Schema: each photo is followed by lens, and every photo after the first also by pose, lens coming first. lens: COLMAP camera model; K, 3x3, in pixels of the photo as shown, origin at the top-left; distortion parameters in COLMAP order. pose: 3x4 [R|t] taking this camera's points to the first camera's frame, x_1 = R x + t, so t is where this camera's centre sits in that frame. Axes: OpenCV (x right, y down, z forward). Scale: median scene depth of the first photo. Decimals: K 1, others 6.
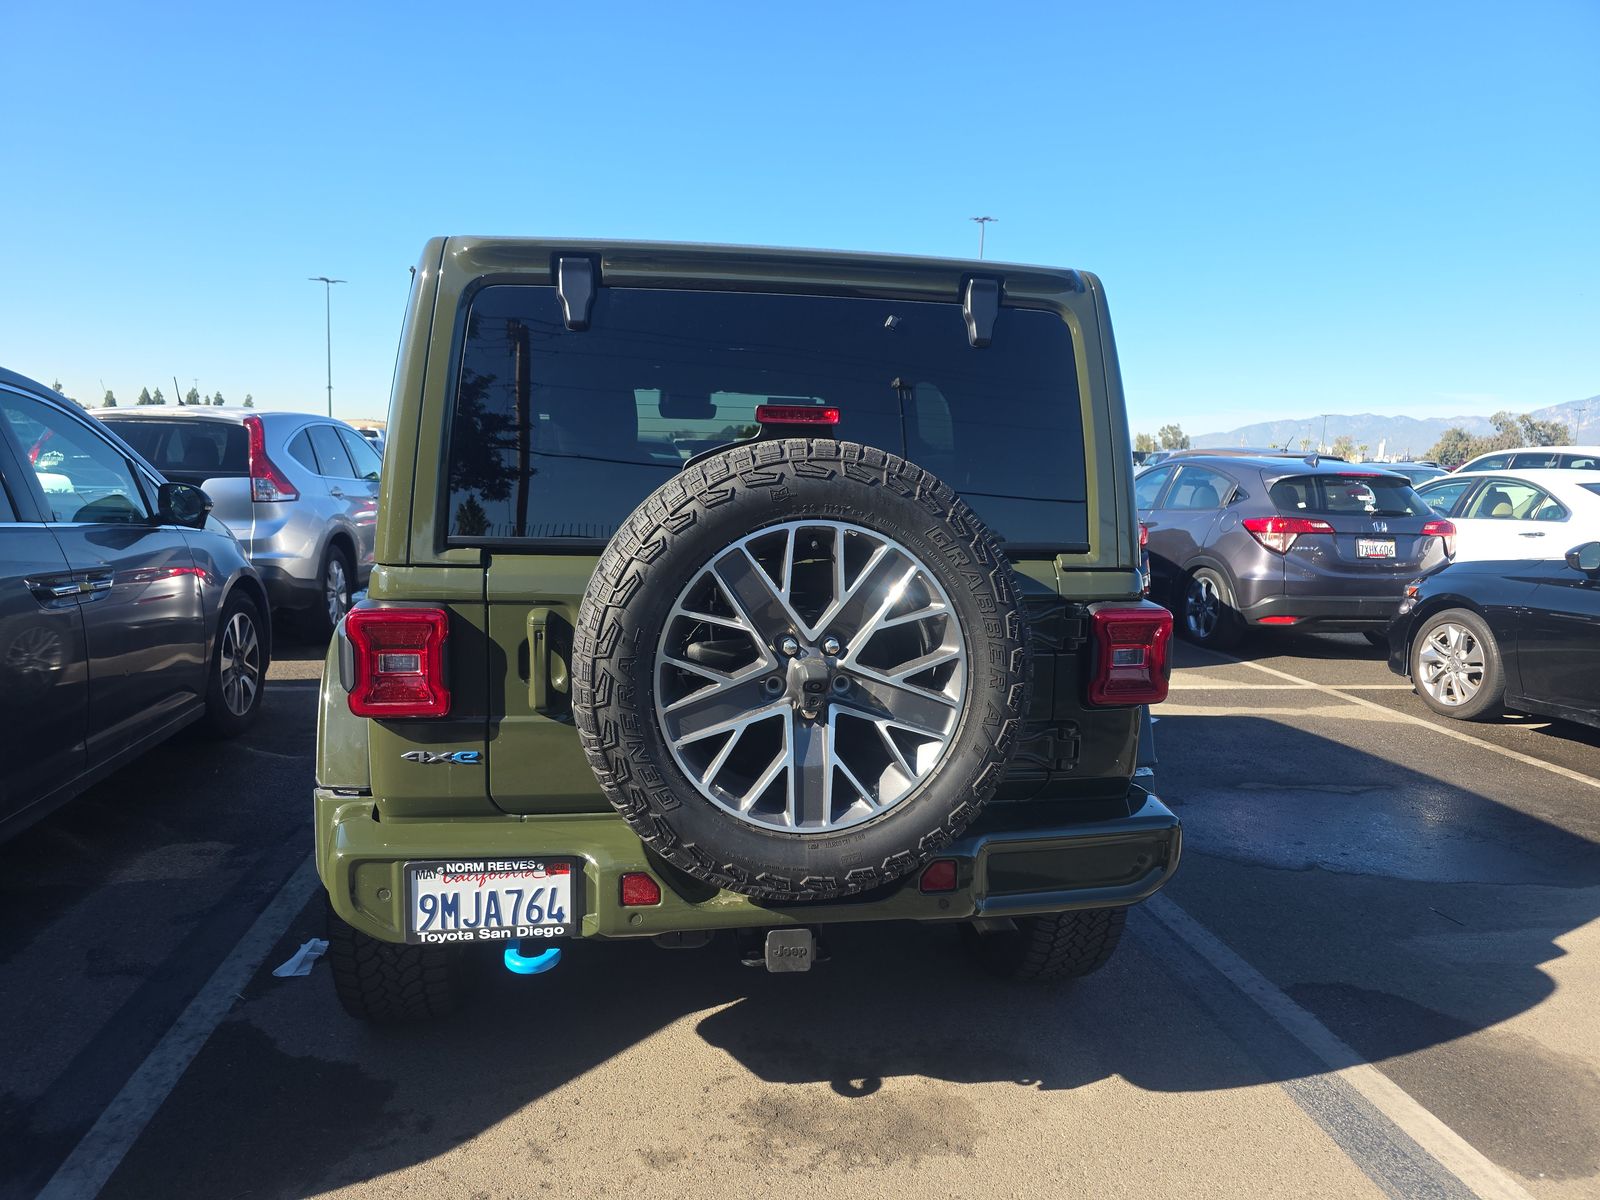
lens RADIAL K [[1072.4, 0, 785.4], [0, 1072.4, 614.9], [0, 0, 1]] dist [0.044965, -0.027522]
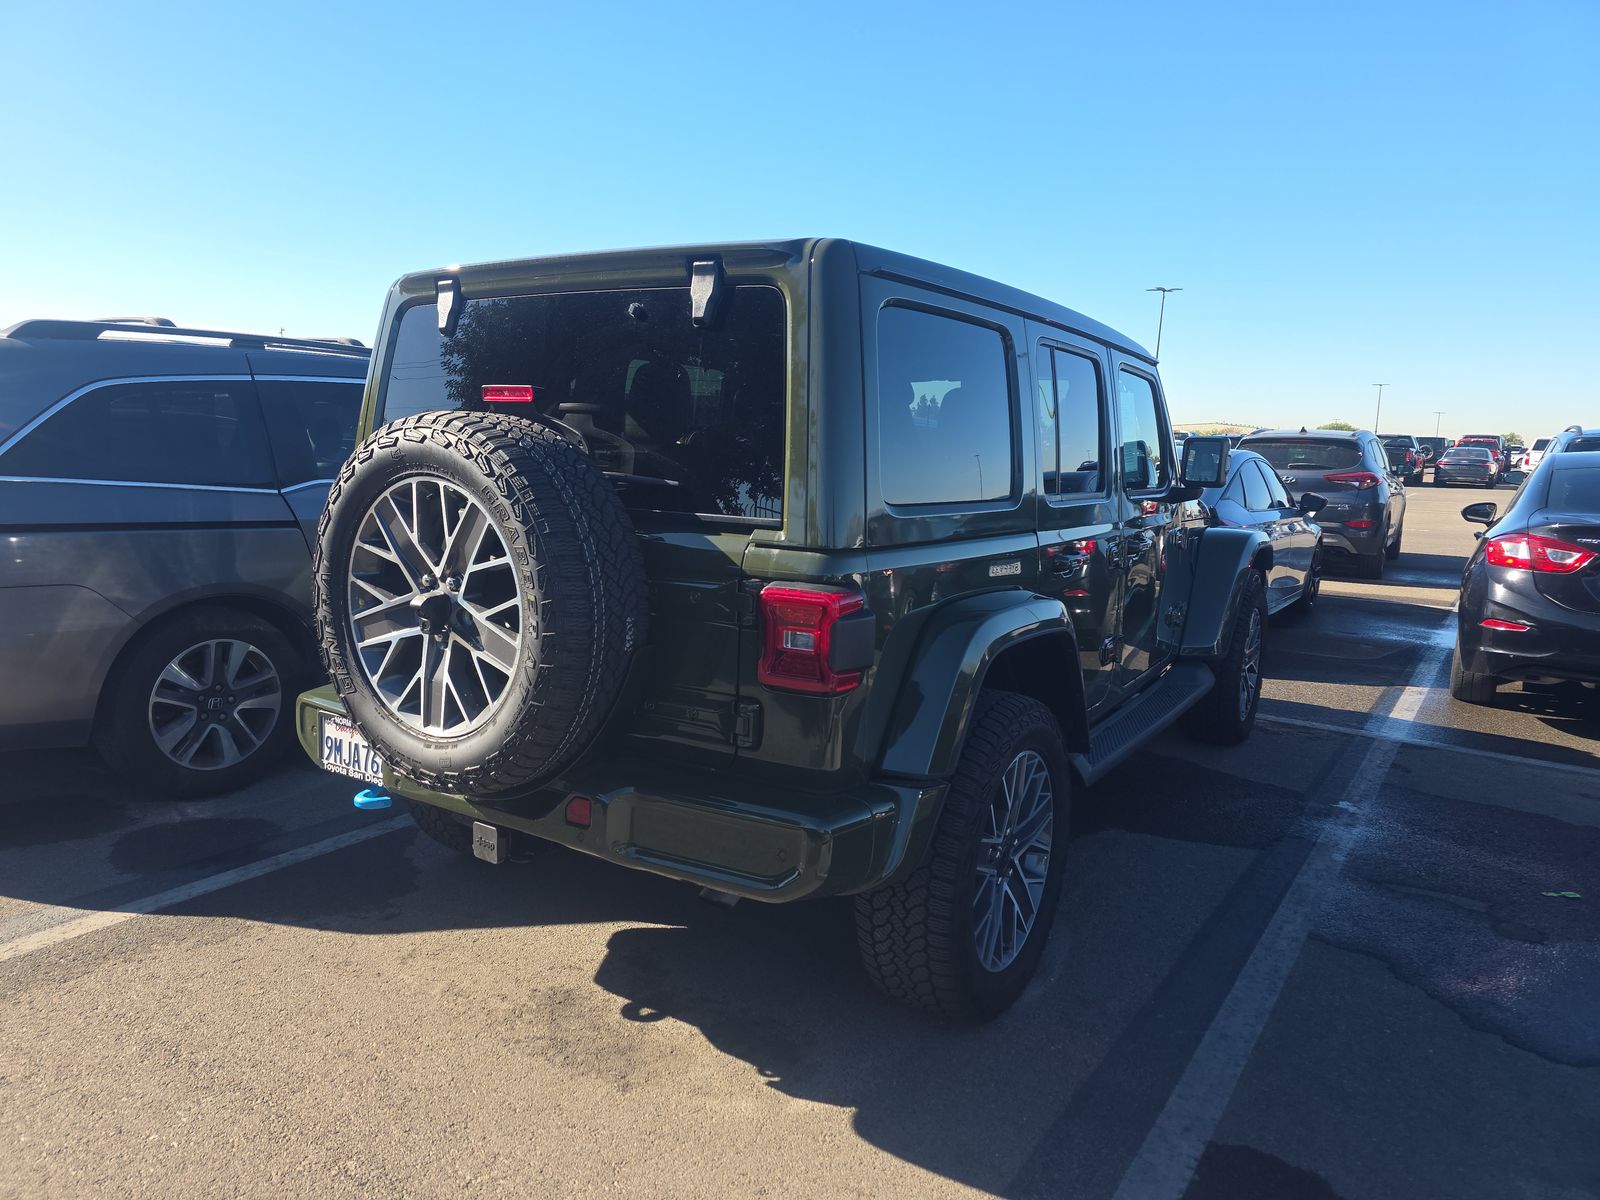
lens RADIAL K [[1072.4, 0, 793.7], [0, 1072.4, 590.5], [0, 0, 1]] dist [0.044965, -0.027522]
pose [[0.740913, 0.093639, -0.665041, 1.039926], [-0.110422, 0.993741, 0.016901, -0.023370], [0.662461, 0.060913, 0.746616, 0.325121]]
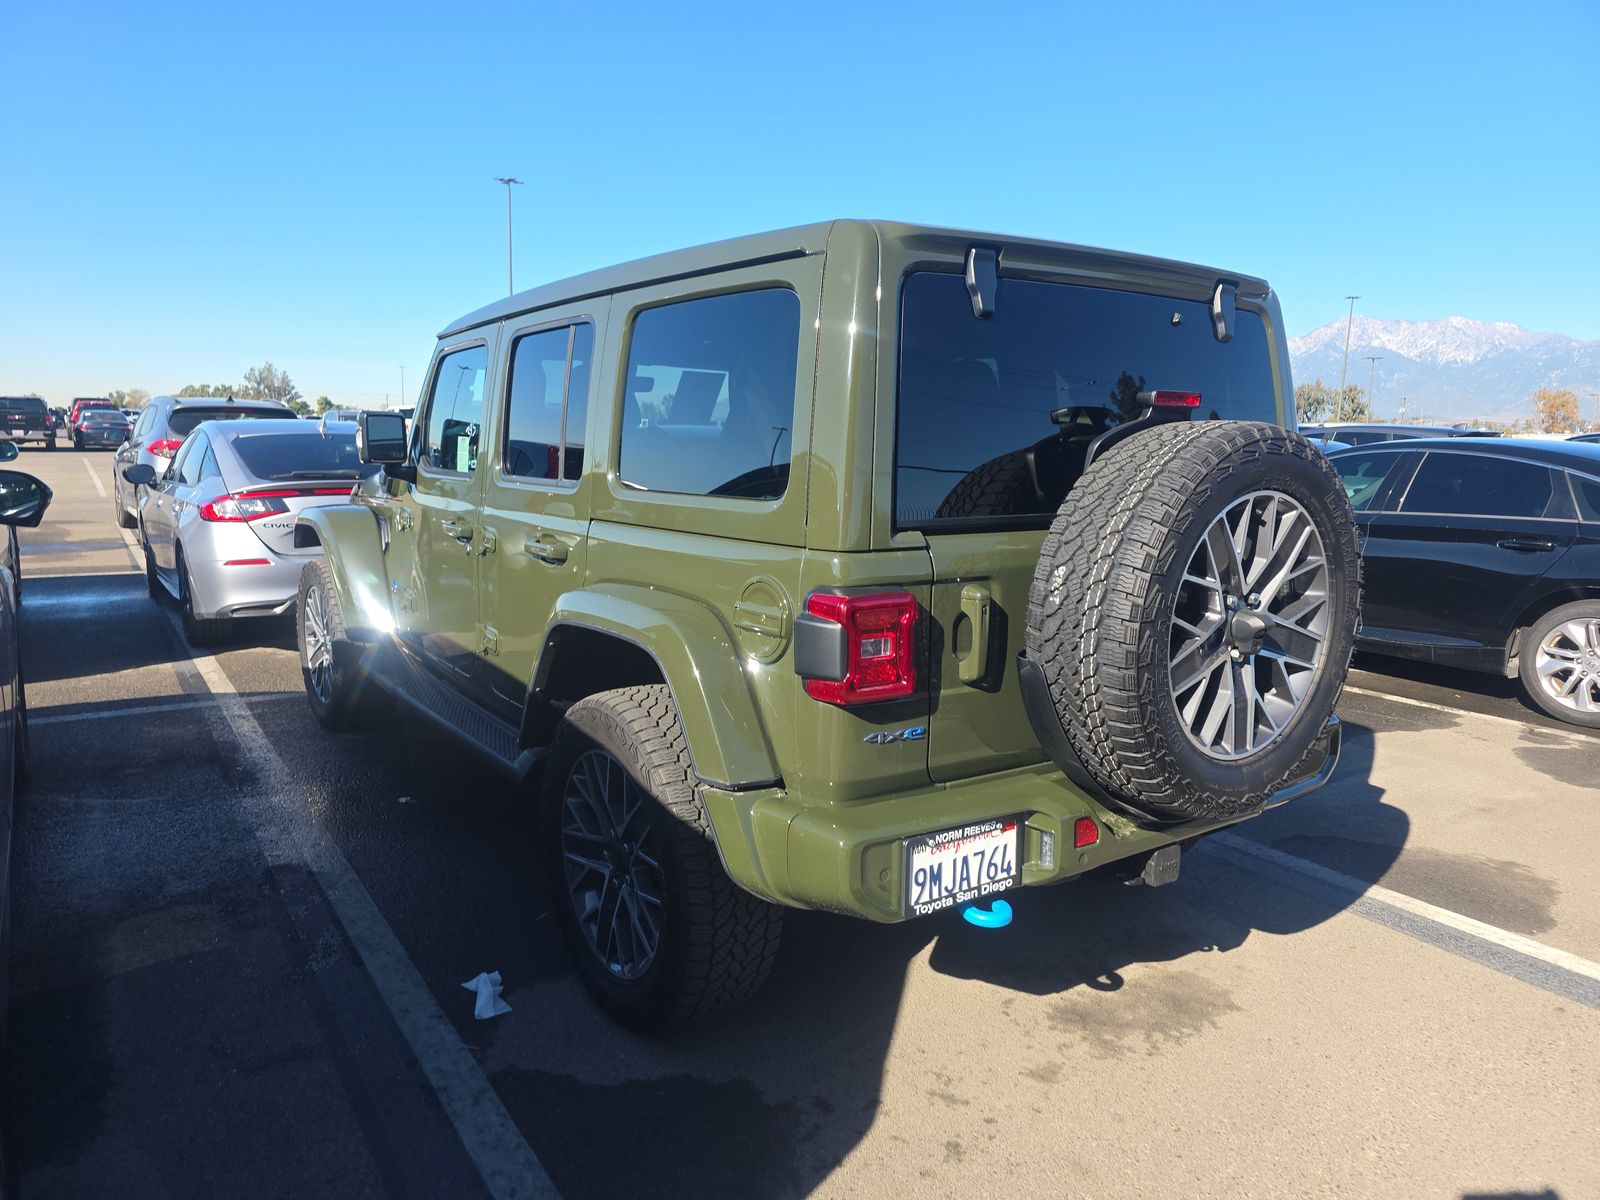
lens RADIAL K [[1072.4, 0, 777.0], [0, 1072.4, 618.0], [0, 0, 1]] dist [0.044965, -0.027522]
pose [[0.906029, -0.080188, 0.415550, -0.851500], [0.065722, 0.996633, 0.049025, -0.038357], [-0.418082, -0.017108, 0.908248, 0.126568]]
